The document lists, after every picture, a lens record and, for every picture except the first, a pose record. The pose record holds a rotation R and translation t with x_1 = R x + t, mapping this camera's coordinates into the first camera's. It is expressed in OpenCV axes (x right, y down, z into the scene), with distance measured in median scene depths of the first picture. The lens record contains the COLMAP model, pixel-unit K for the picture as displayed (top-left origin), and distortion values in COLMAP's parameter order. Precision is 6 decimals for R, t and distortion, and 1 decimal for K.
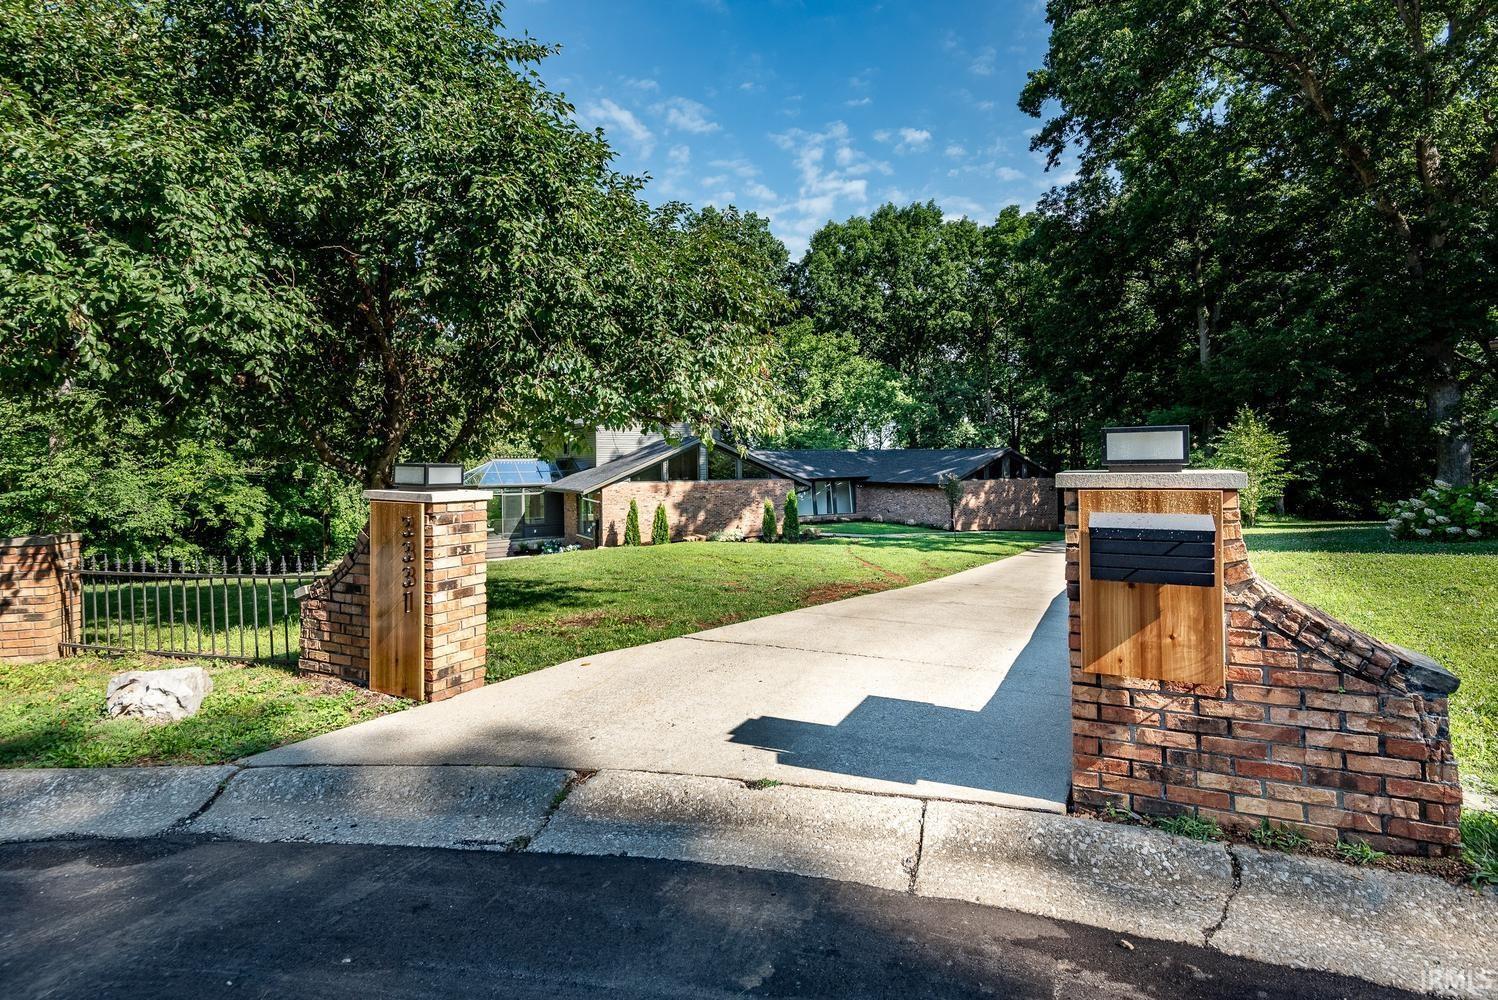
lens RADIAL K [[741.5, 0, 746.3], [0, 741.5, 467.0], [0, 0, 1]] dist [0.038108, -0.000004]
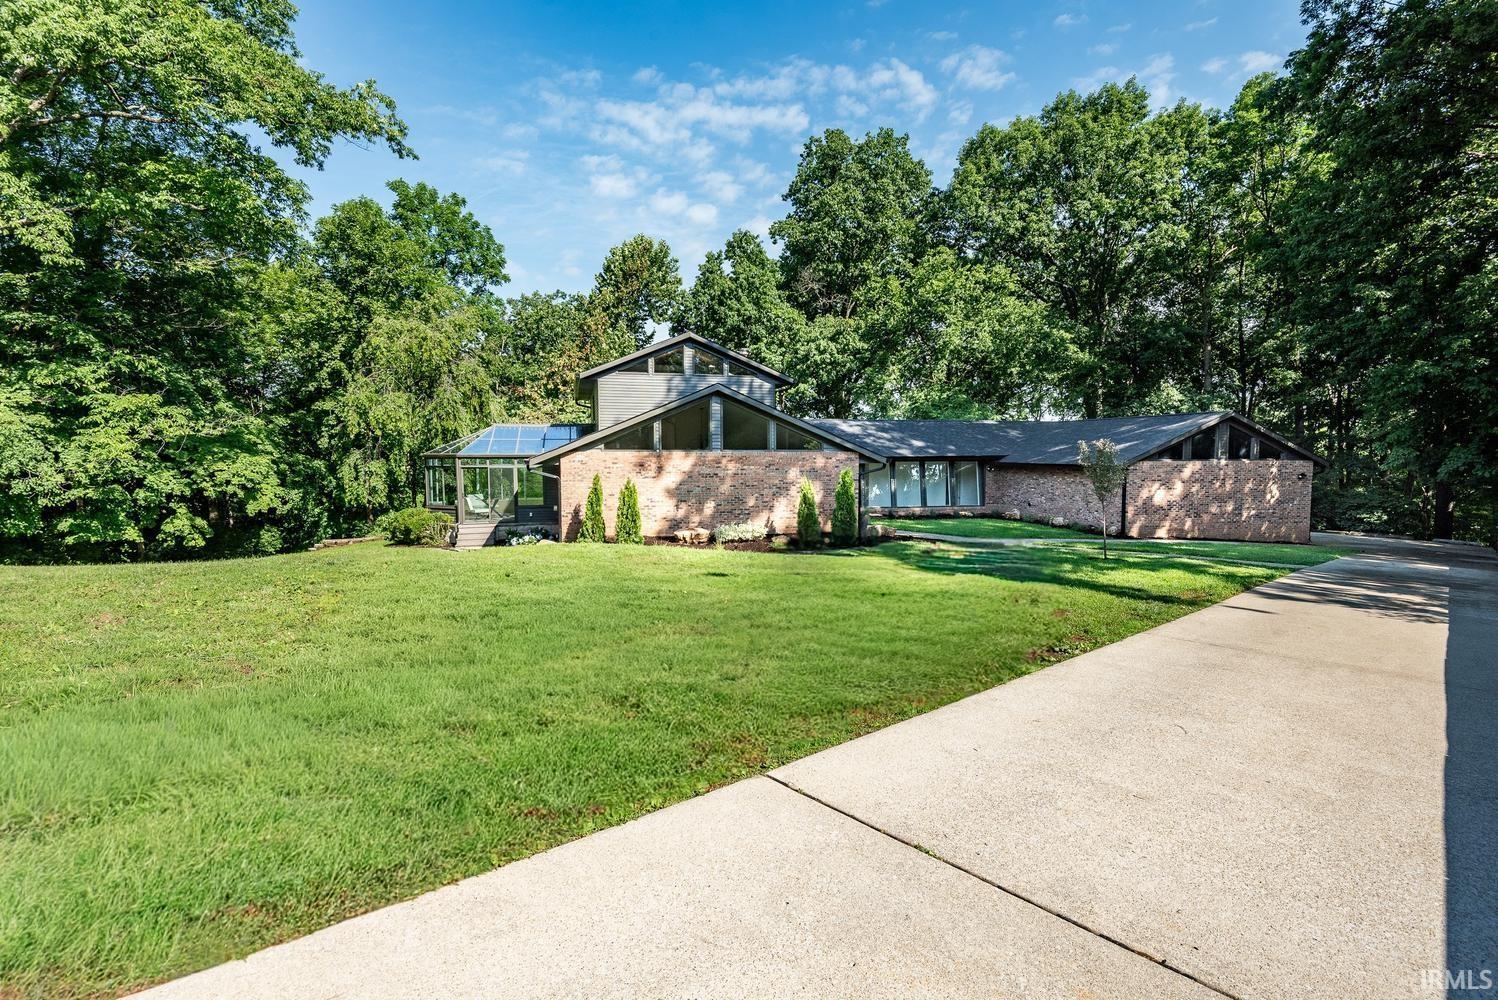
lens RADIAL K [[726.6, 0, 727.9], [0, 726.6, 502.8], [0, 0, 1]] dist [-0.001047, -0.000106]
pose [[0.962343, 0.034178, -0.269681, 0.105541], [-0.015874, 0.997437, 0.069762, 0.014736], [0.271375, -0.062854, 0.960419, 0.271462]]
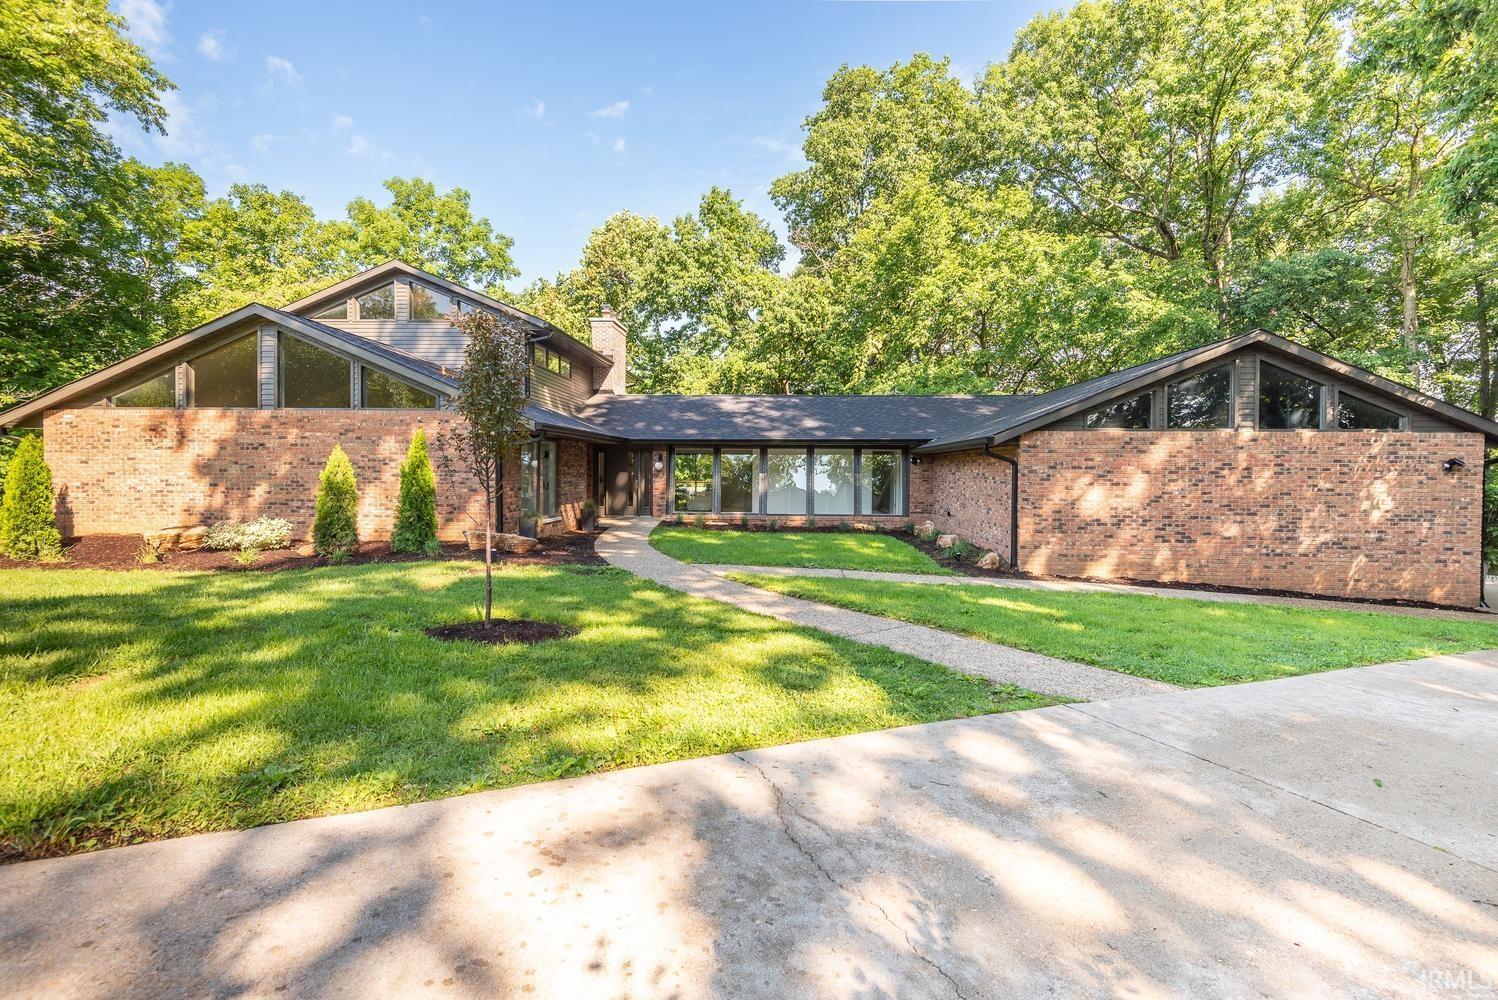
lens RADIAL K [[666.4, 0, 749.0], [0, 666.4, 500.0], [0, 0, 1]] dist [0.000029, -0.000061]
pose [[0.846438, 0.047470, -0.530368, 0.312533], [-0.024356, 0.998427, 0.050493, 0.034918], [0.531931, -0.029821, 0.846263, 0.621512]]
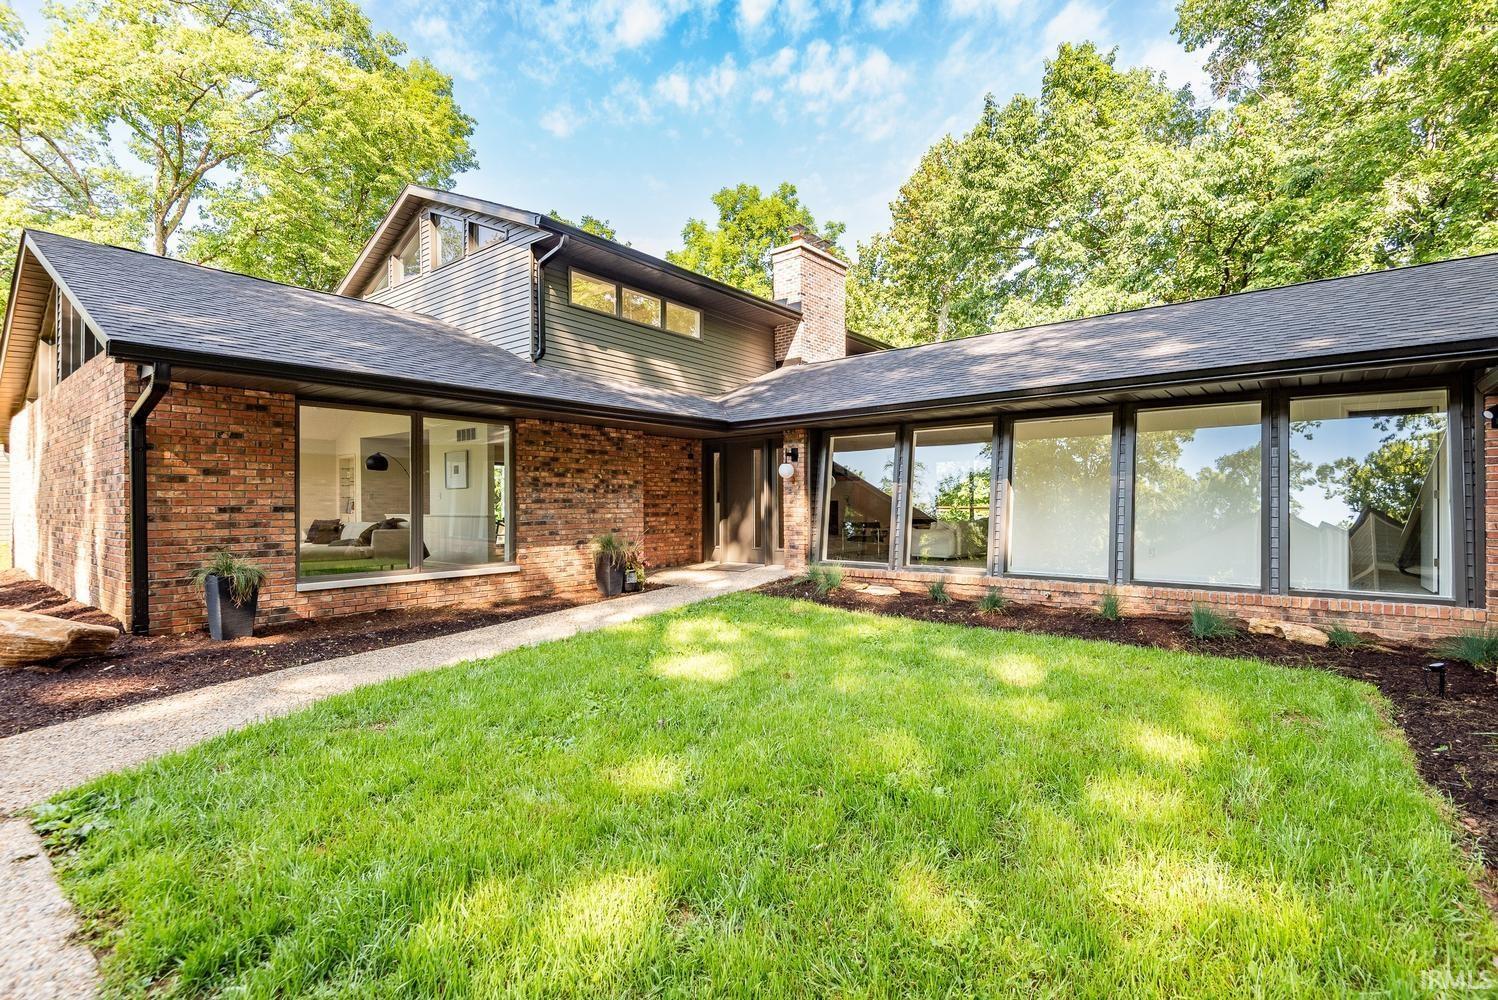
lens RADIAL K [[666.4, 0, 749.0], [0, 666.4, 500.0], [0, 0, 1]] dist [0.000029, -0.000061]
pose [[0.337241, 0.018391, -0.941239, 0.236164], [-0.006966, 0.999831, 0.017040, 0.043453], [0.941393, 0.000811, 0.337312, 0.898709]]
